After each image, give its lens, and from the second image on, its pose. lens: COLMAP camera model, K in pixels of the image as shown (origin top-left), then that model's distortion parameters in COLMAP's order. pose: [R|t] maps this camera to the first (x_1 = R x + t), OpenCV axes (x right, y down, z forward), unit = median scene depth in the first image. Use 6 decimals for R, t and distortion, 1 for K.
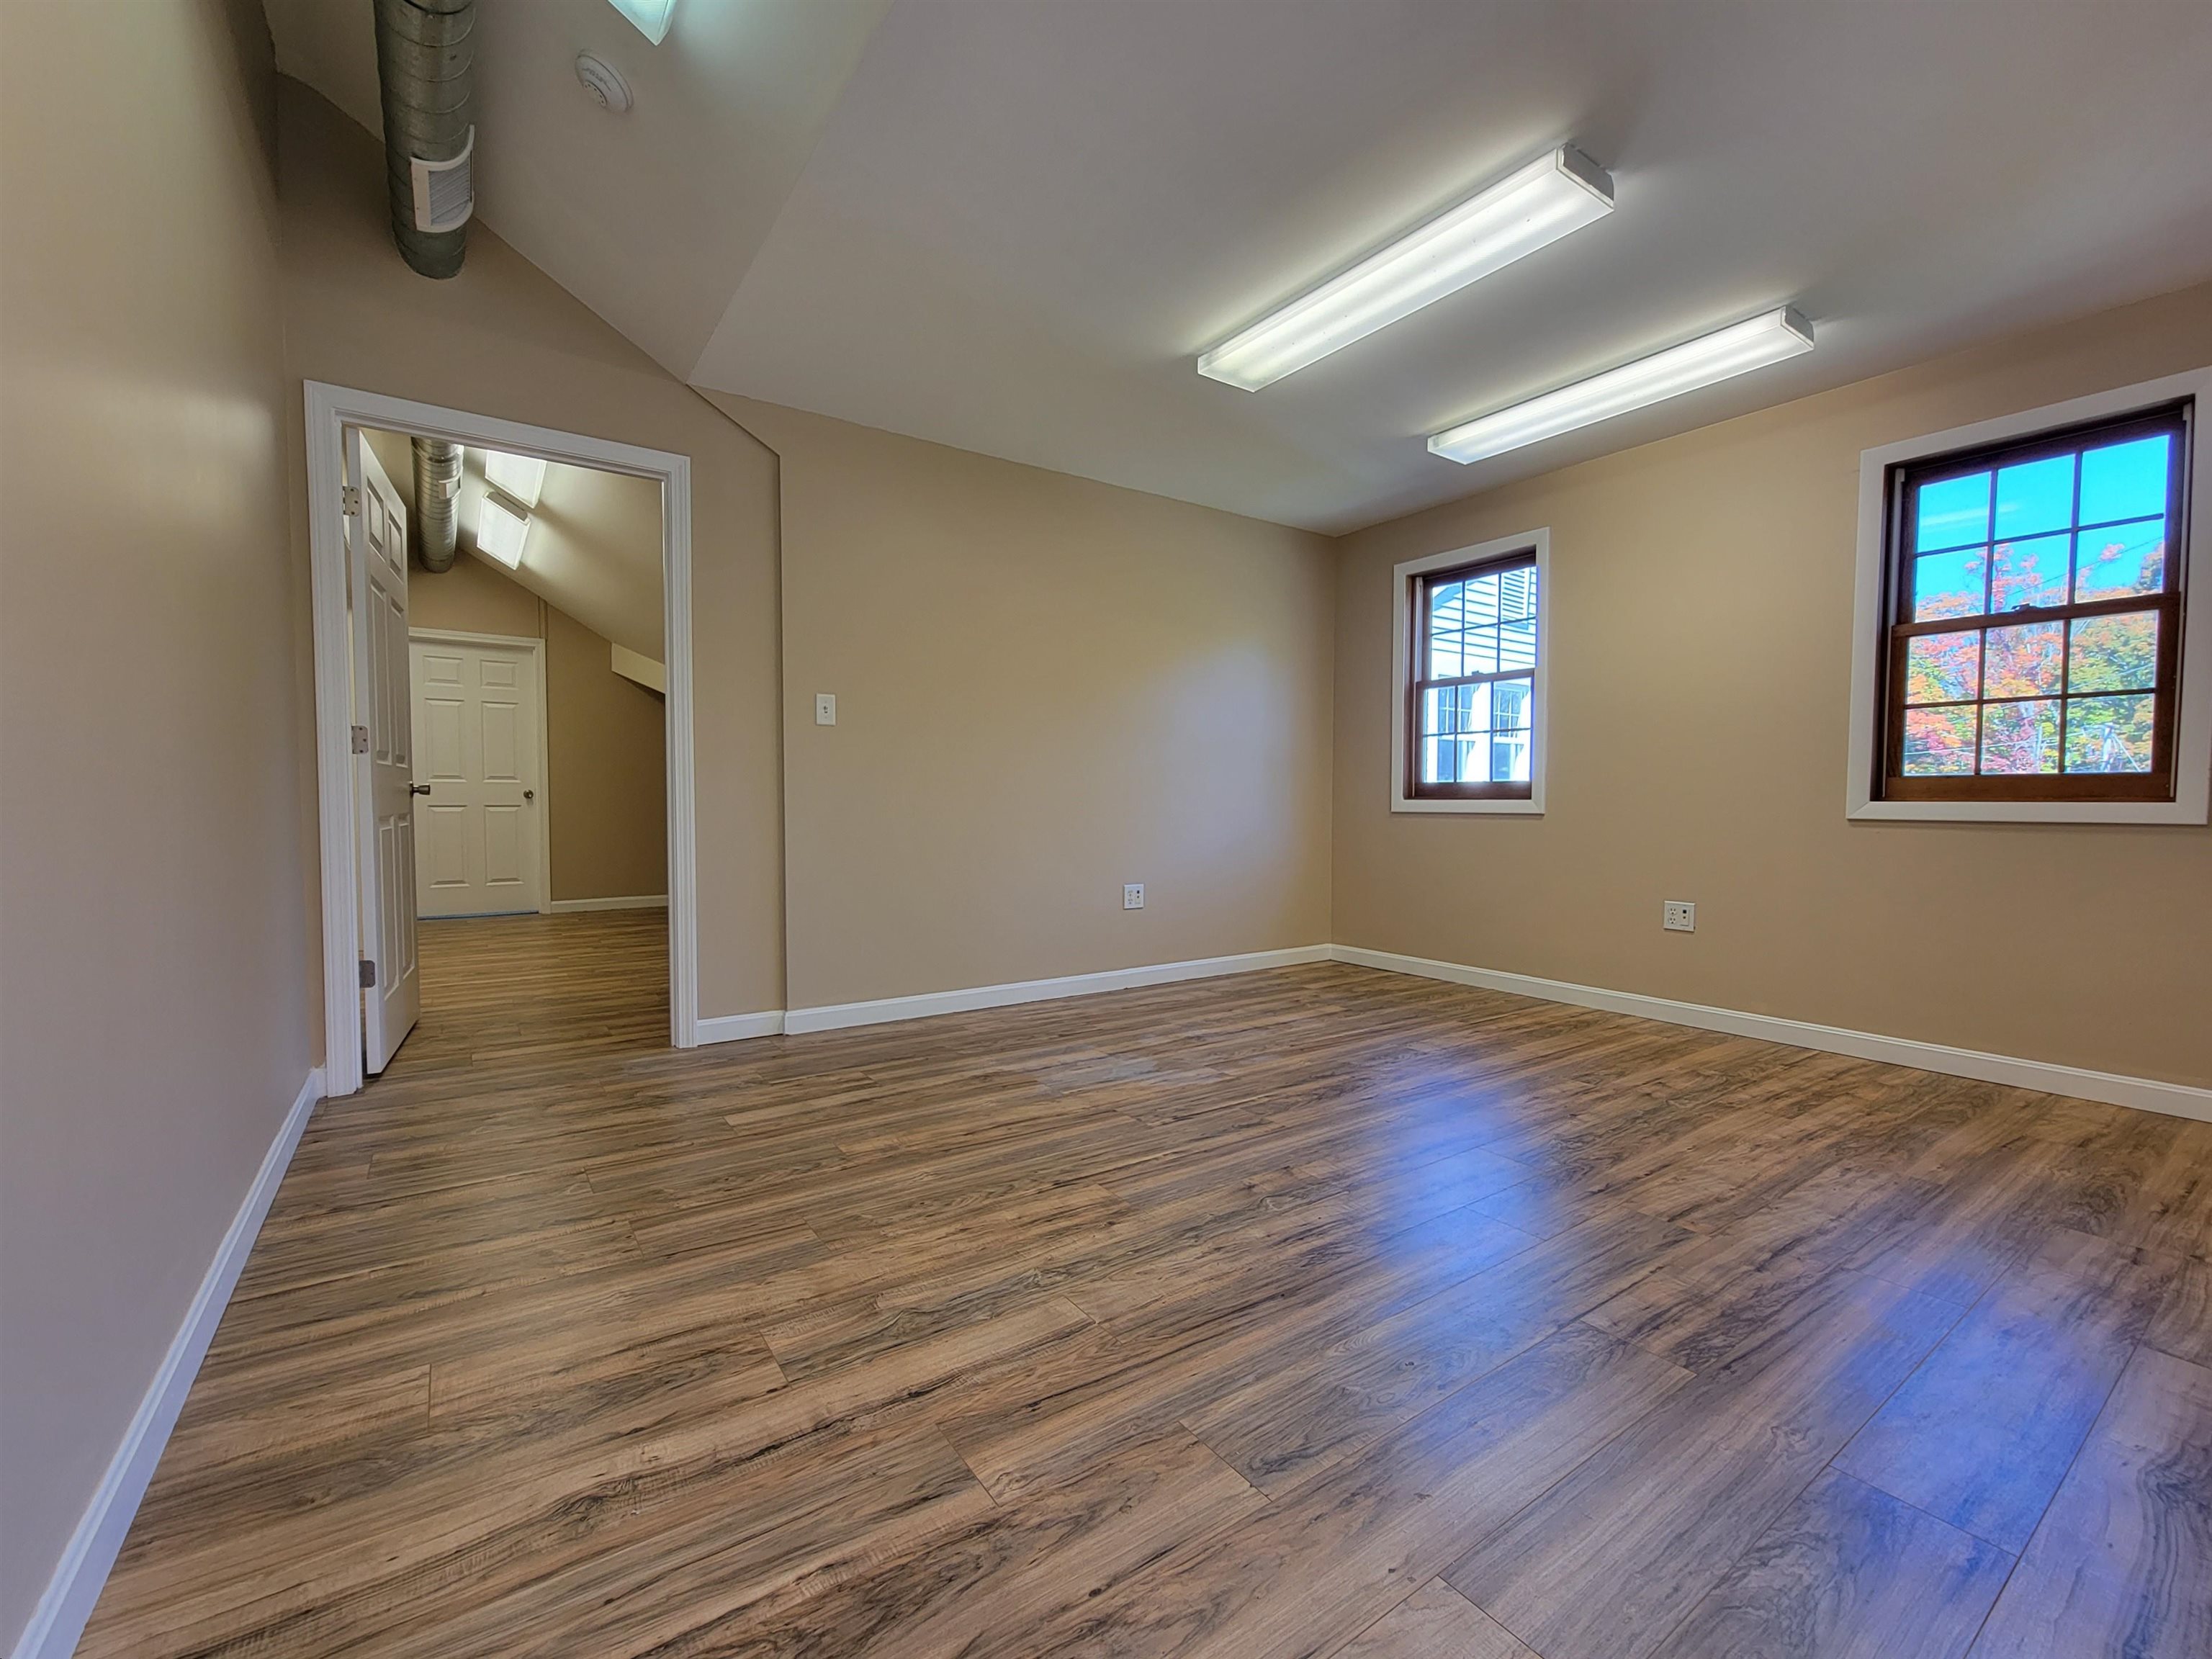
lens RADIAL K [[908.7, 0, 1111.8], [0, 908.7, 835.4], [0, 0, 1]] dist [-0.002034, -0.000364]
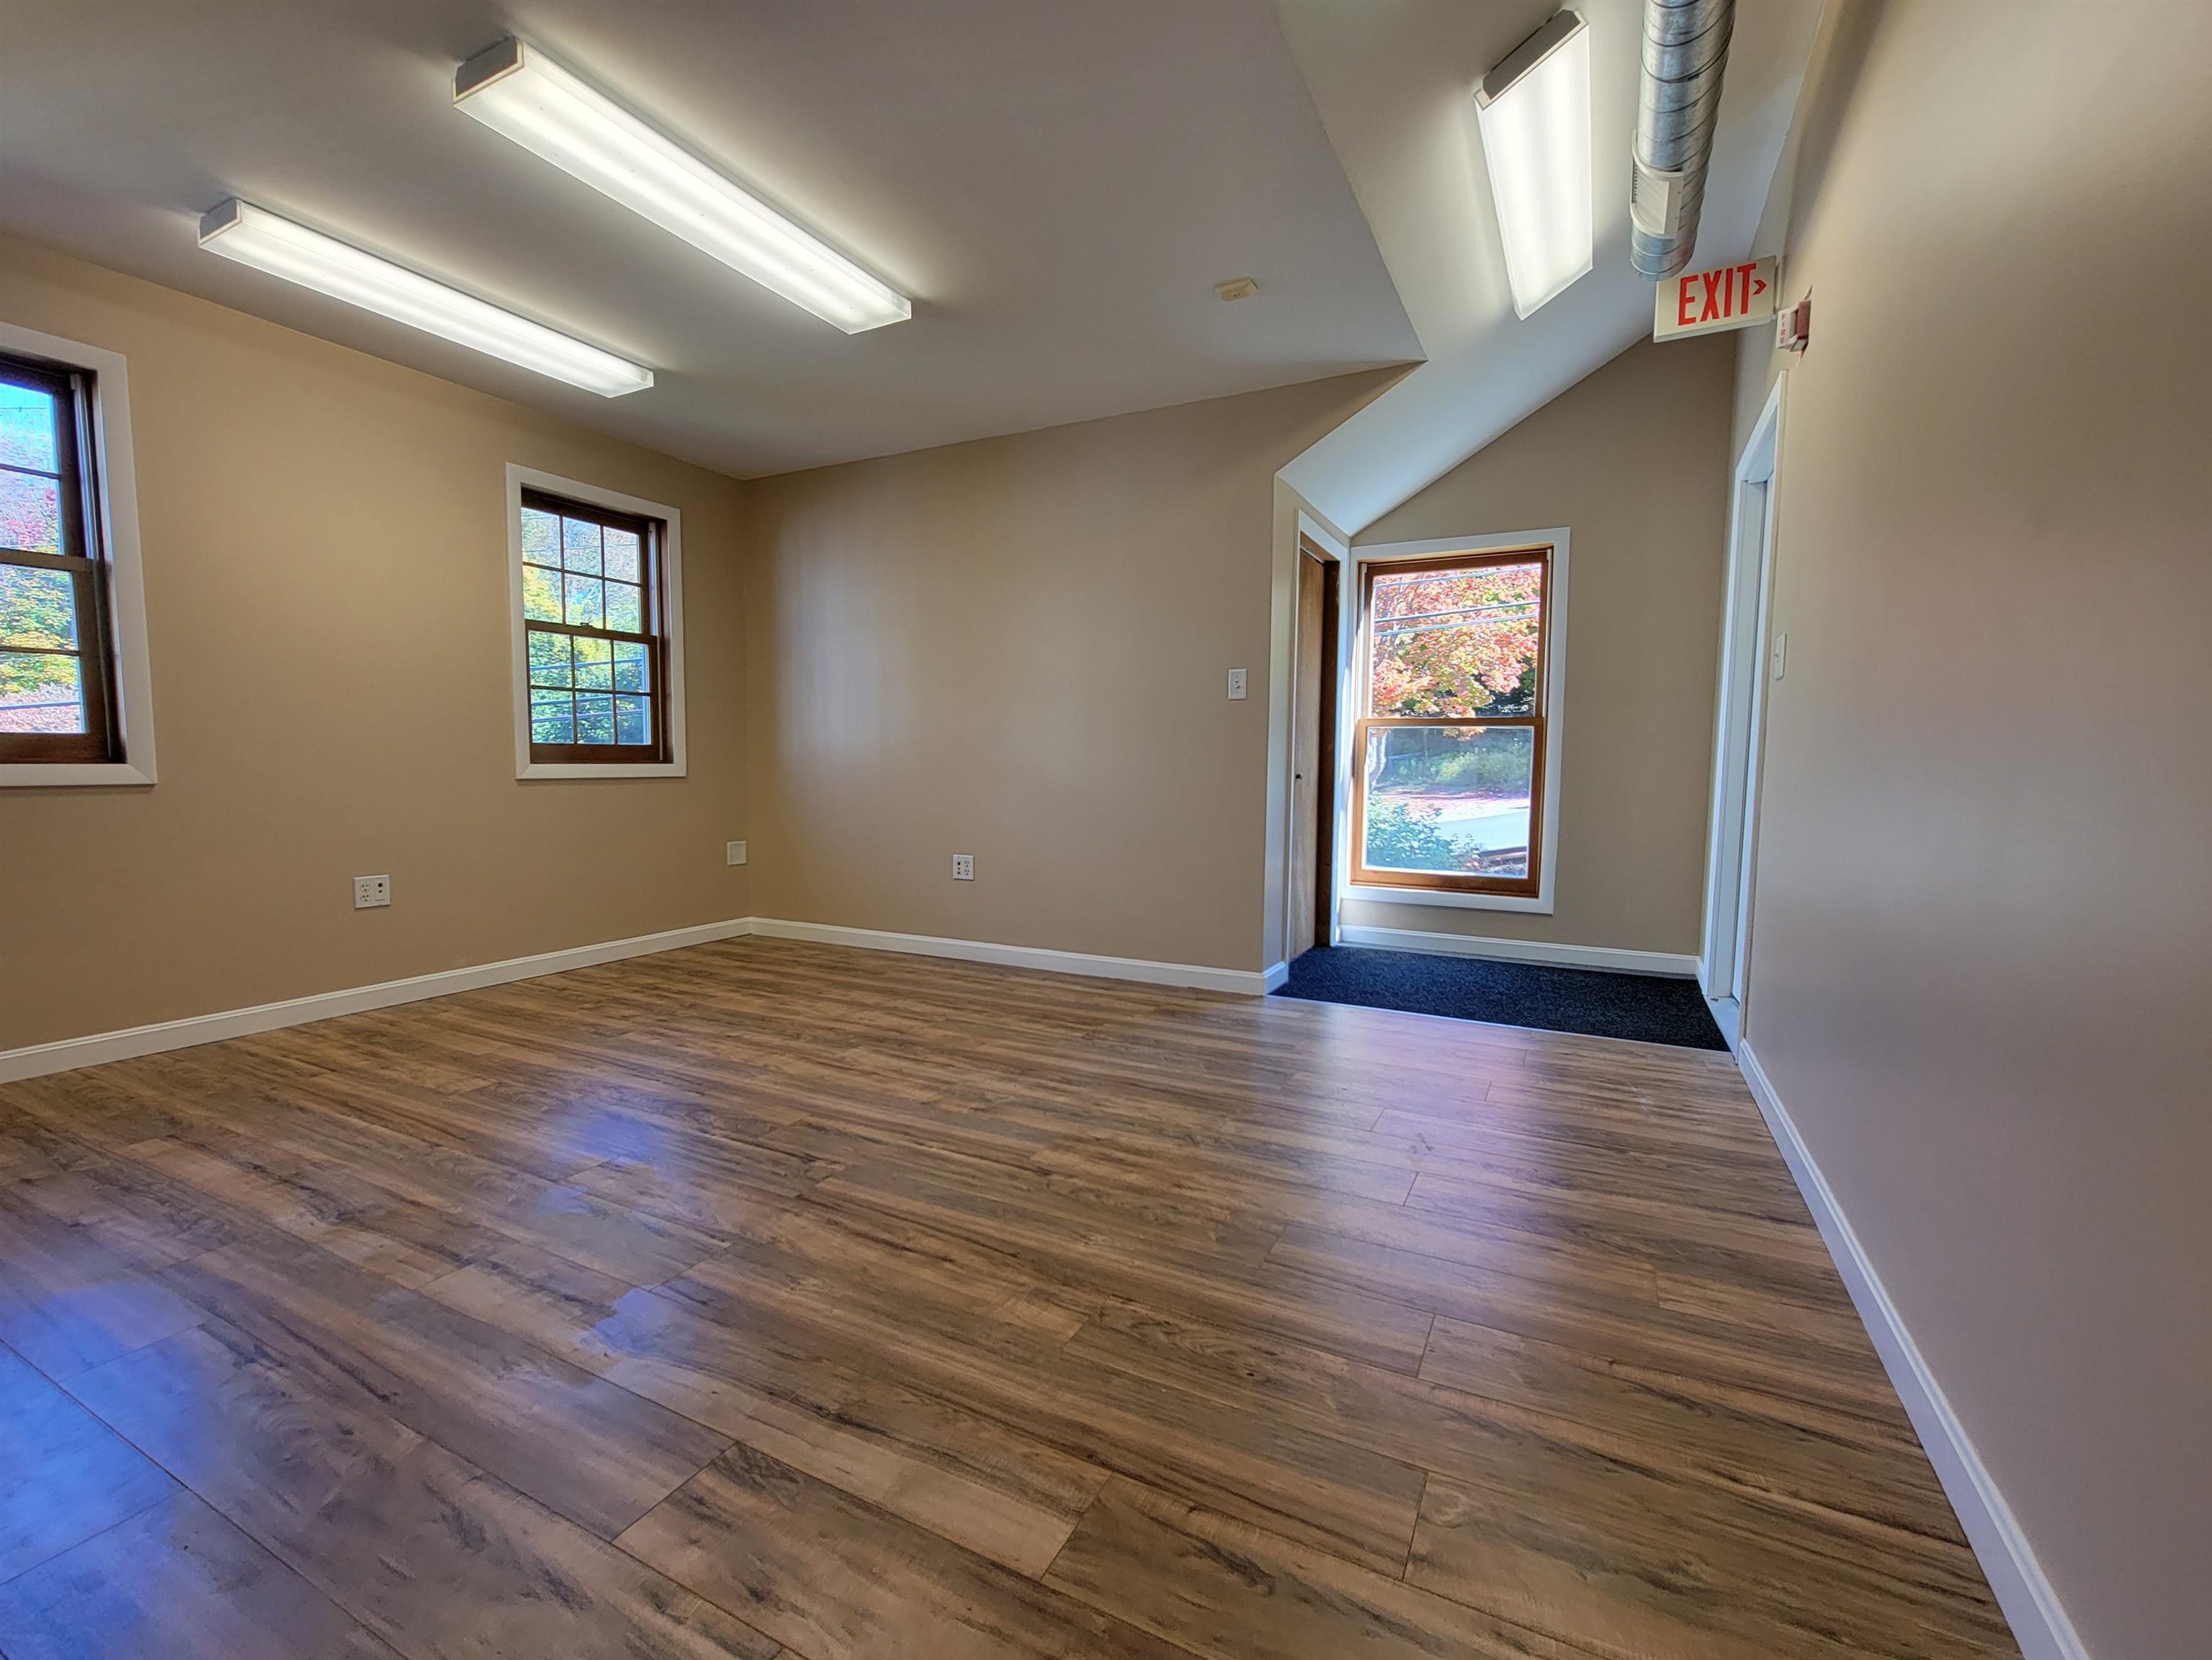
lens RADIAL K [[908.8, 0, 1095.1], [0, 908.8, 832.5], [0, 0, 1]] dist [-0.002034, -0.000364]
pose [[-0.427537, -0.075691, 0.900824, -0.753934], [0.029468, 0.994792, 0.097573, -0.055335], [-0.903518, 0.068261, -0.423080, 1.094767]]
